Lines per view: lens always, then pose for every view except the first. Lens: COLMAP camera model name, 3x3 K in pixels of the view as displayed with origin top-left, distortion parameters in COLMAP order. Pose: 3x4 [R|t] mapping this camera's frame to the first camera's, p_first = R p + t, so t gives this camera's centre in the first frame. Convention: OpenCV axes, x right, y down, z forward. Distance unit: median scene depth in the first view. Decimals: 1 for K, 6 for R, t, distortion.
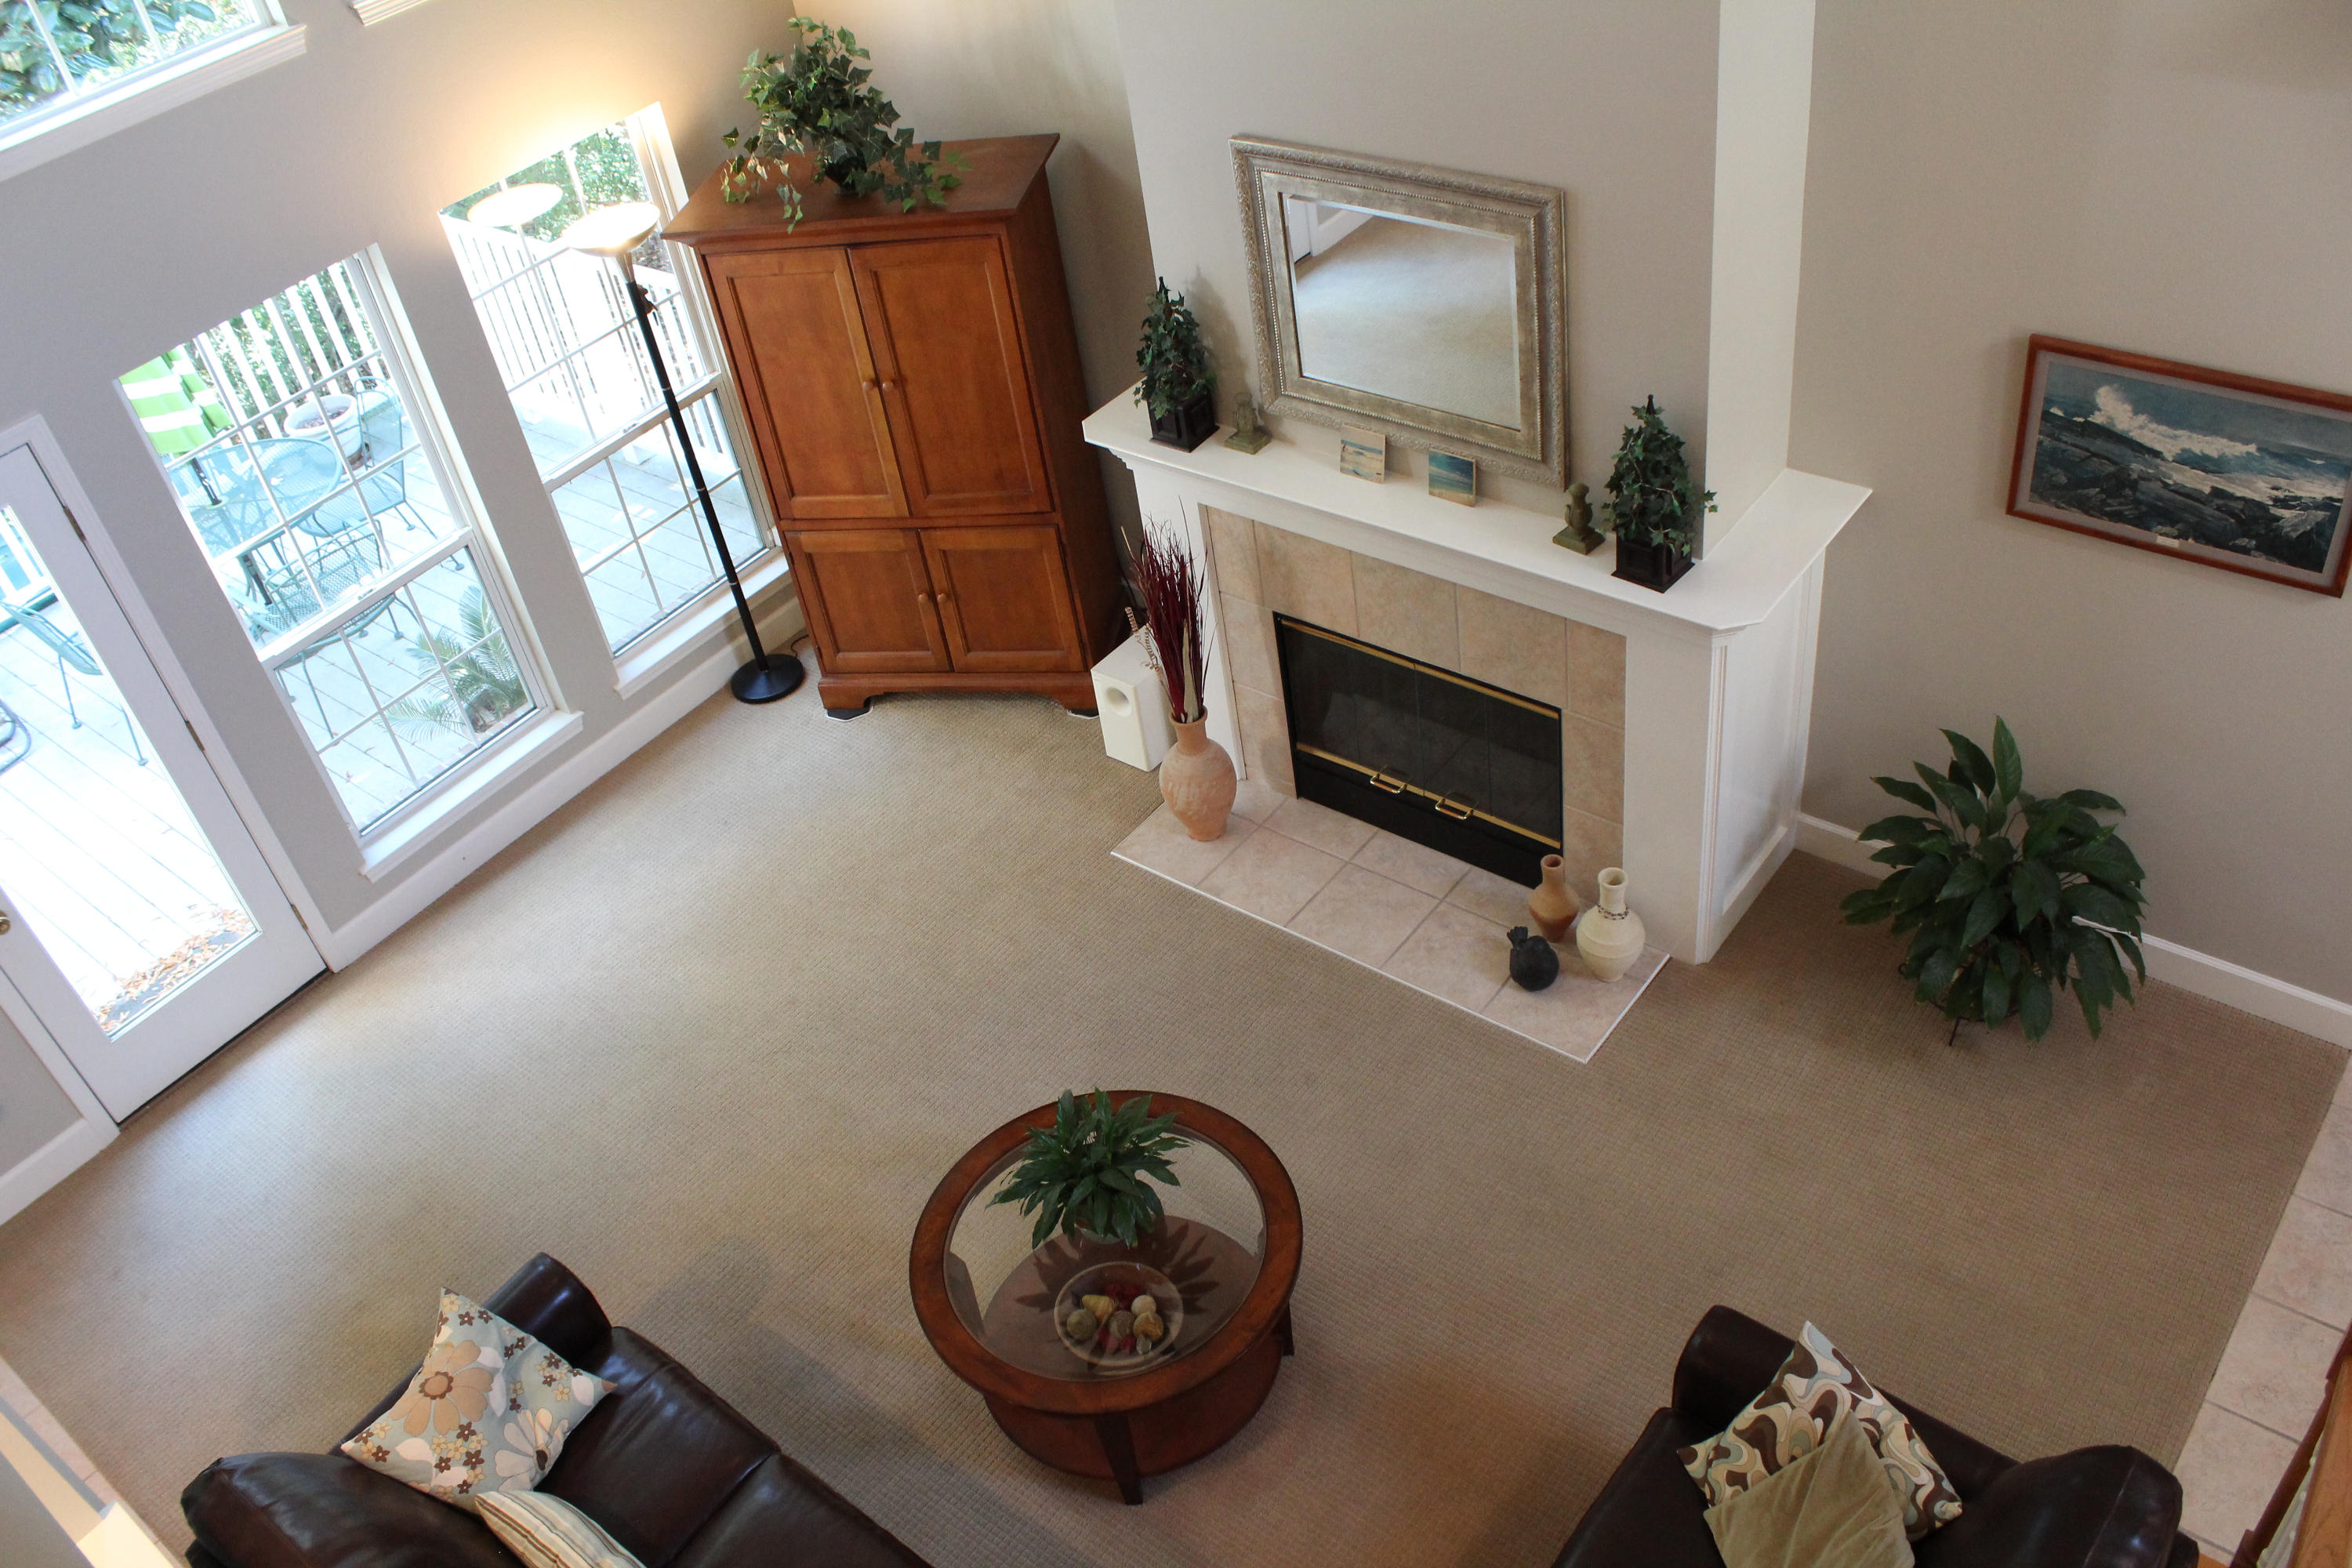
lens RADIAL K [[1937.9, 0, 1165.0], [0, 1937.9, 791.9], [0, 0, 1]] dist [-0.162976, 0.132123]
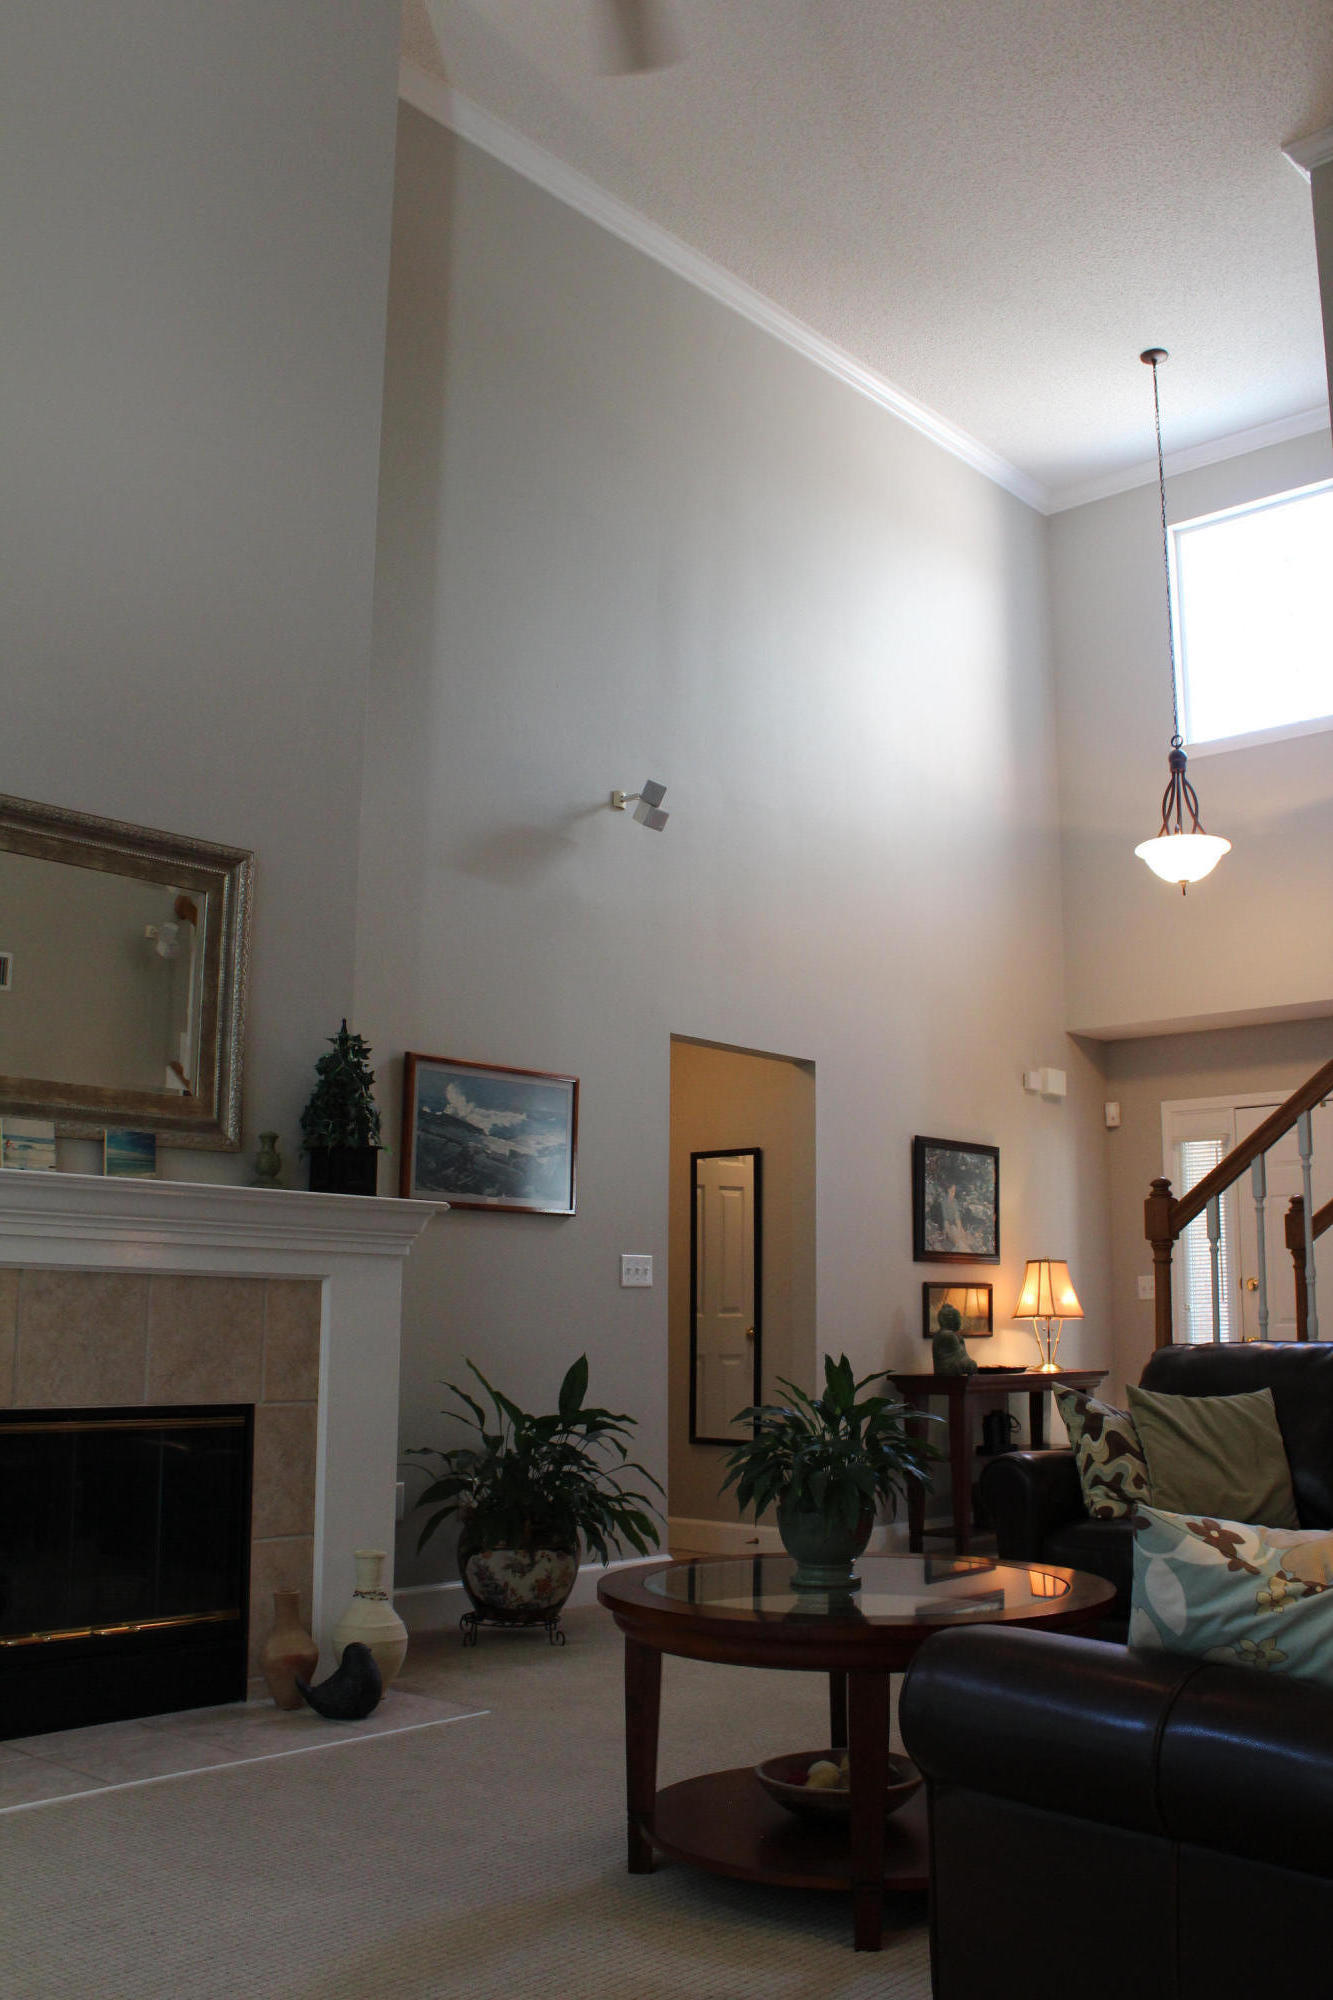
lens RADIAL K [[1780.3, 0, 679.6], [0, 1780.3, 1011.8], [0, 0, 1]] dist [-0.144683, 0.106543]
pose [[0.041658, 0.310762, 0.949574, -0.618802], [0.634939, 0.725577, -0.265311, 0.166423], [-0.771438, 0.613974, -0.167089, 0.822528]]
